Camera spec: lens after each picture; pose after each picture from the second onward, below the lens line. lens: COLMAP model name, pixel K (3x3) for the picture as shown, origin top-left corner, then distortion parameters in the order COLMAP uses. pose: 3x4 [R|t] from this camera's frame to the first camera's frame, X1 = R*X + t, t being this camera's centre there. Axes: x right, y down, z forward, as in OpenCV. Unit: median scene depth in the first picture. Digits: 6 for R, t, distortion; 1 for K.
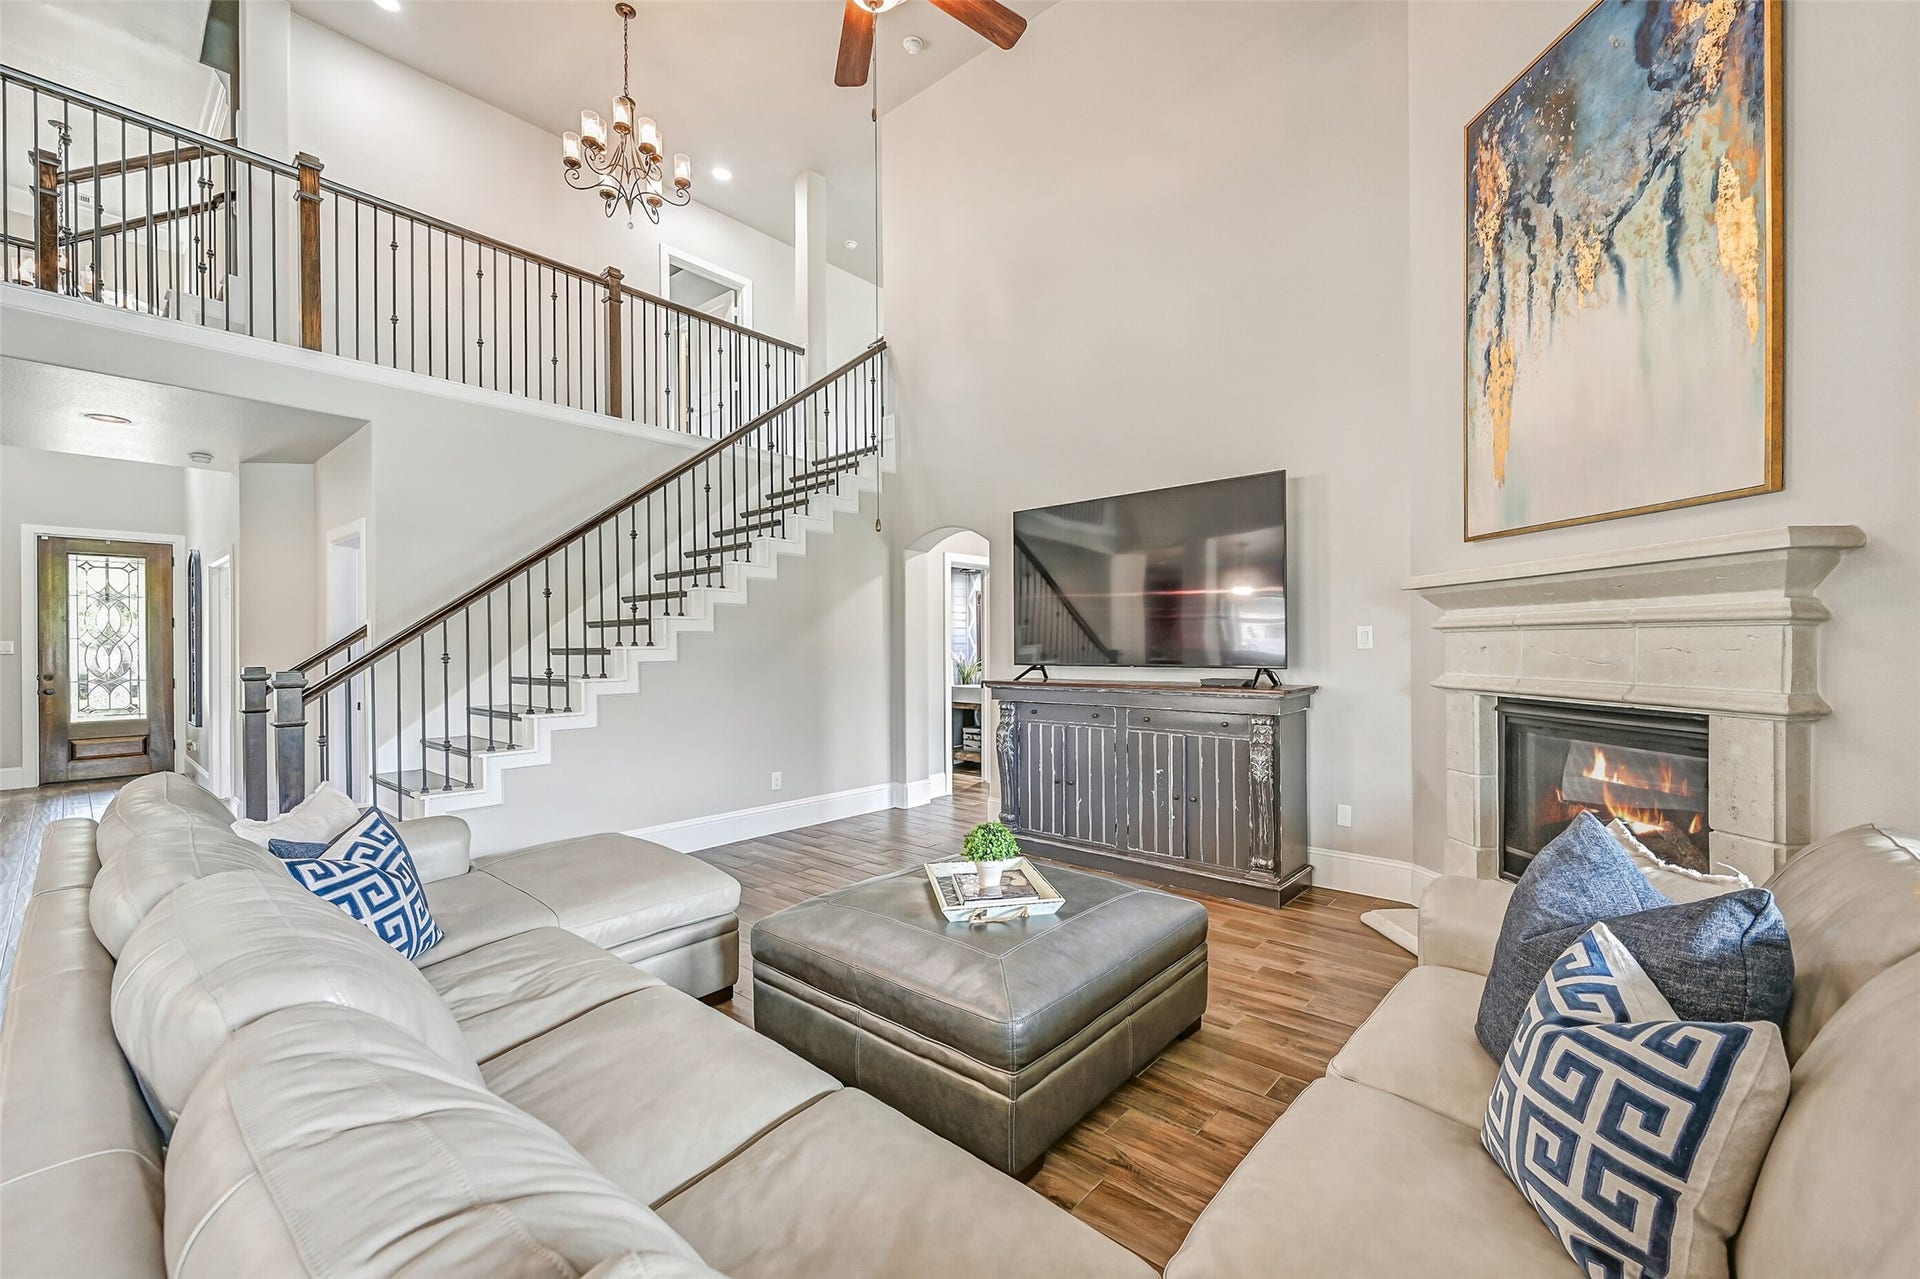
lens RADIAL K [[781.6, 0, 986.3], [0, 781.6, 643.0], [0, 0, 1]] dist [-0.002306, -0.000073]
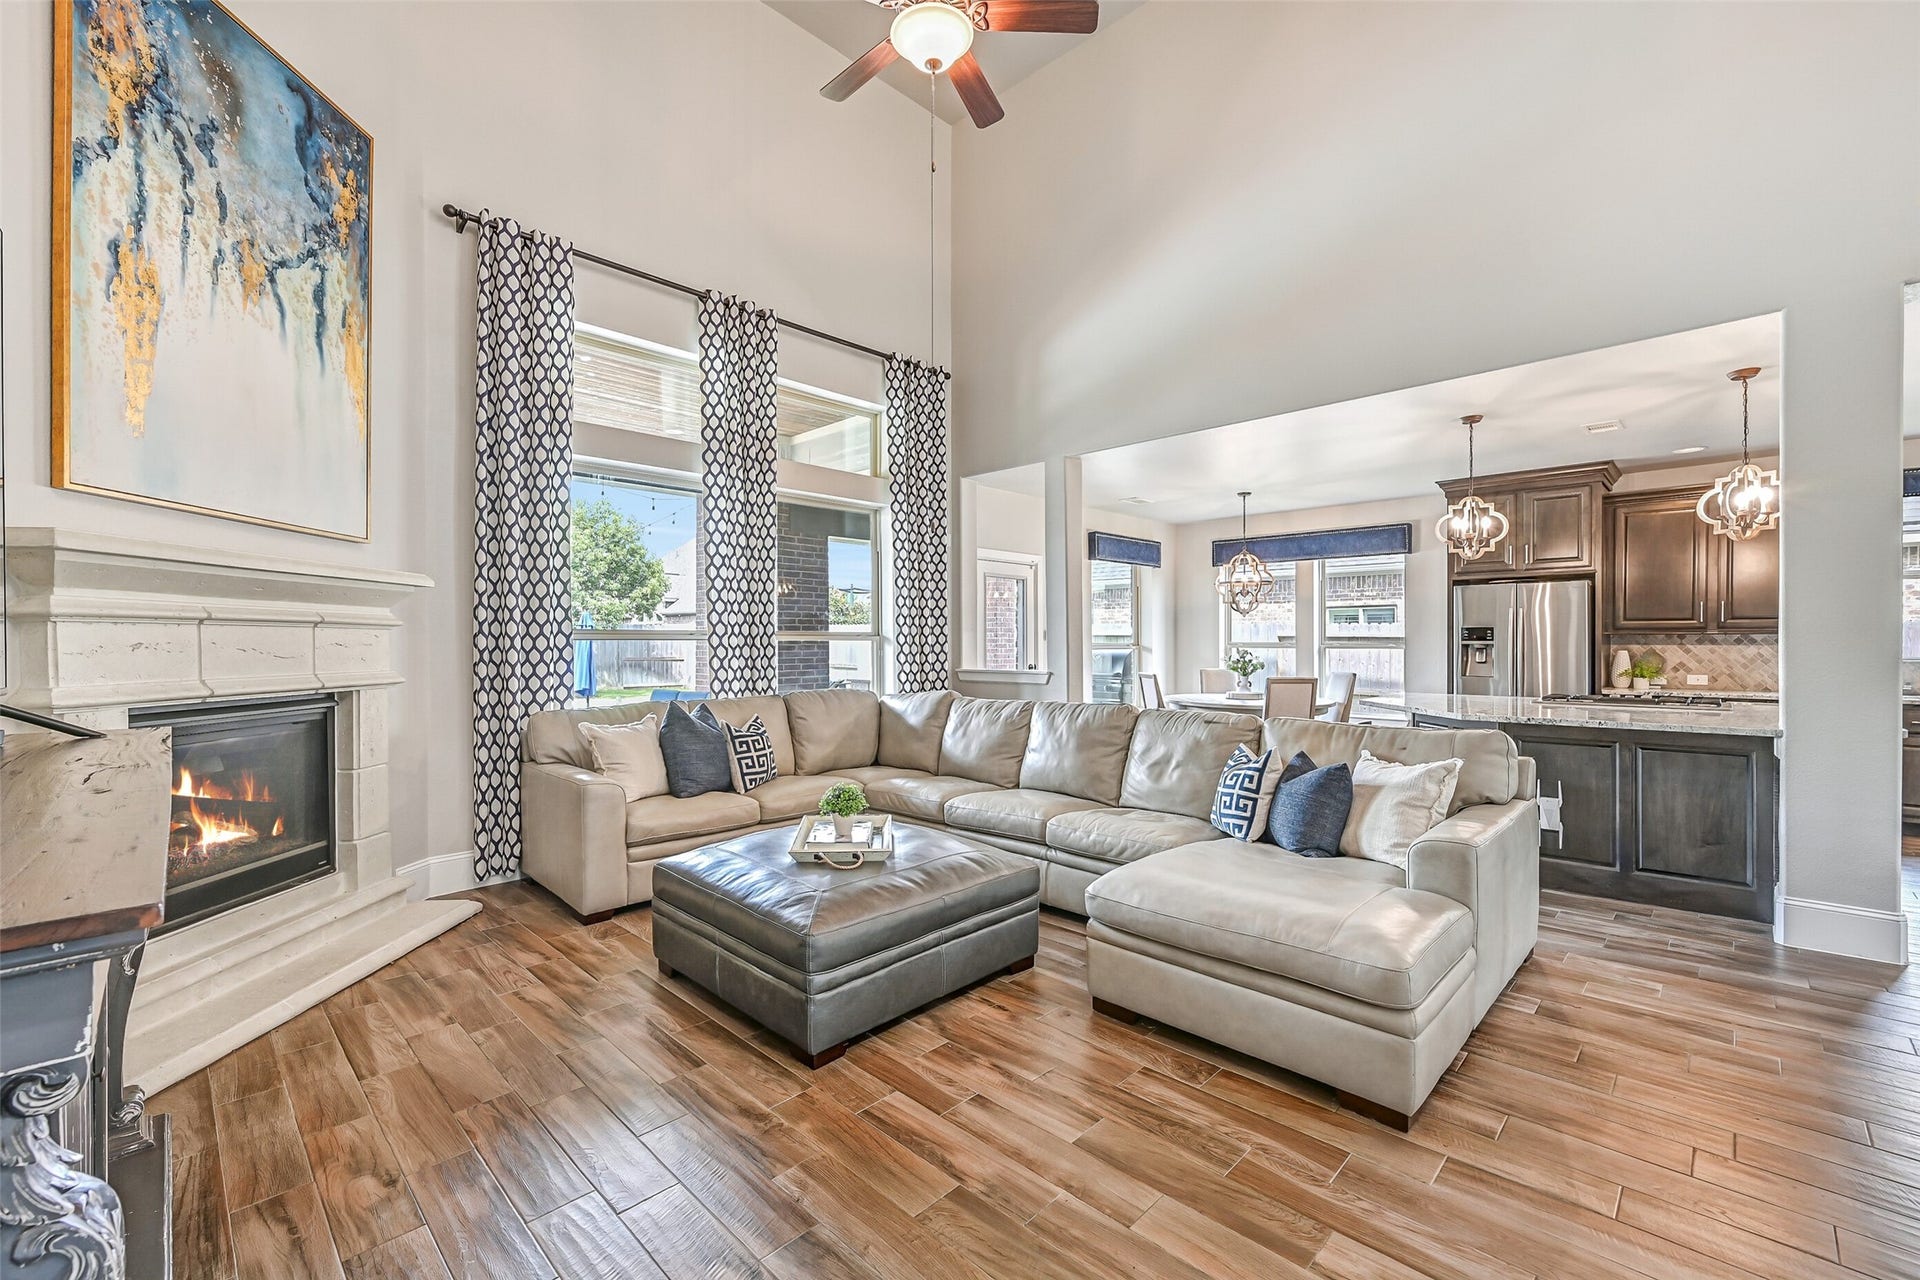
lens RADIAL K [[781.6, 0, 986.3], [0, 781.6, 643.5], [0, 0, 1]] dist [-0.002306, -0.000073]
pose [[-0.998730, 0.005985, 0.050018, -0.223261], [0.006160, 0.999975, 0.003343, 0.007150], [-0.049997, 0.003647, -0.998743, 1.752255]]
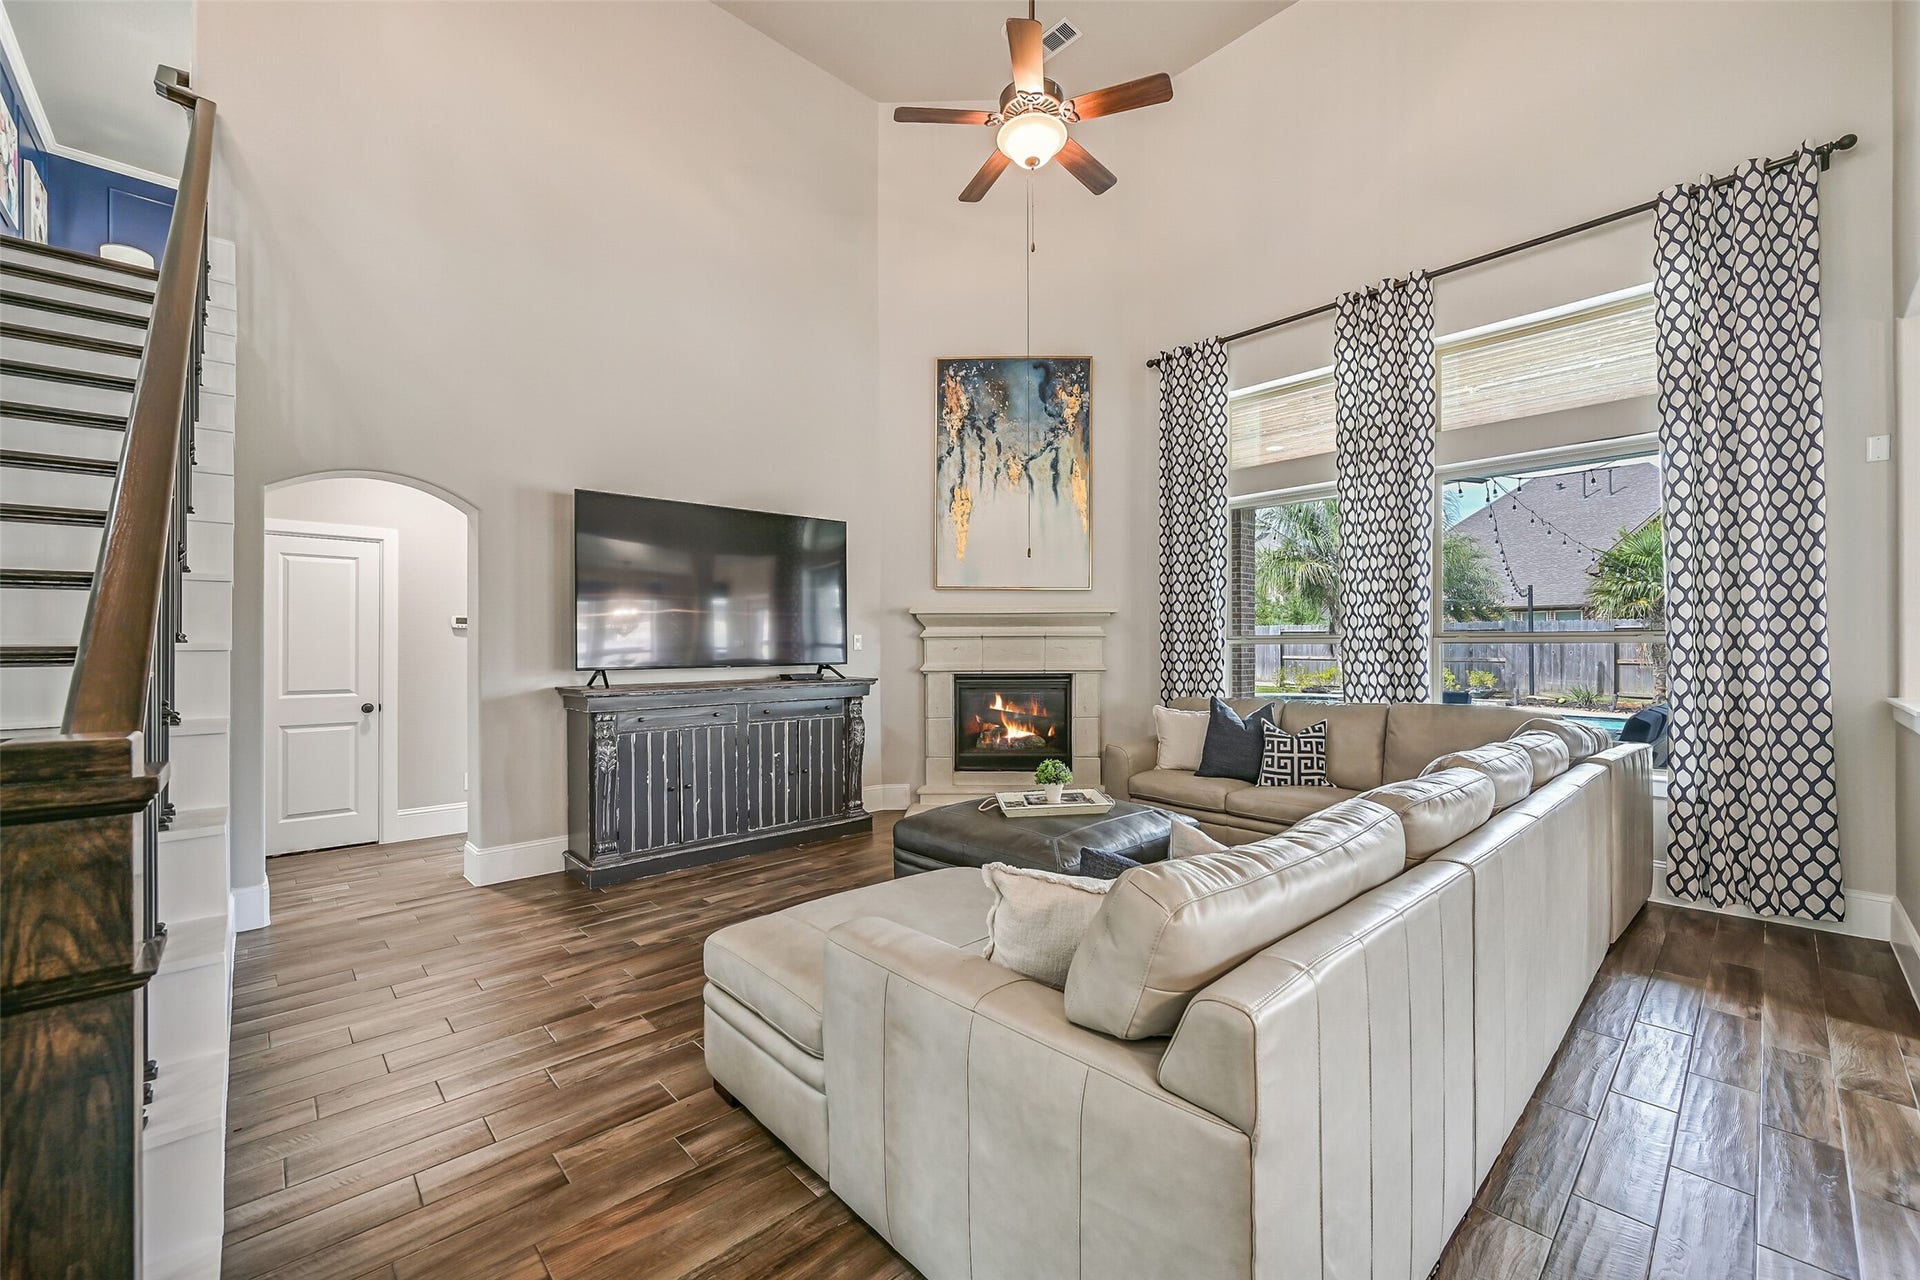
lens RADIAL K [[781.6, 0, 986.3], [0, 781.6, 643.5], [0, 0, 1]] dist [-0.002306, -0.000073]
pose [[0.099402, 0.006604, 0.995025, -1.238956], [0.005100, 0.999961, -0.007147, 0.008653], [-0.995034, 0.005785, 0.099364, 0.762041]]
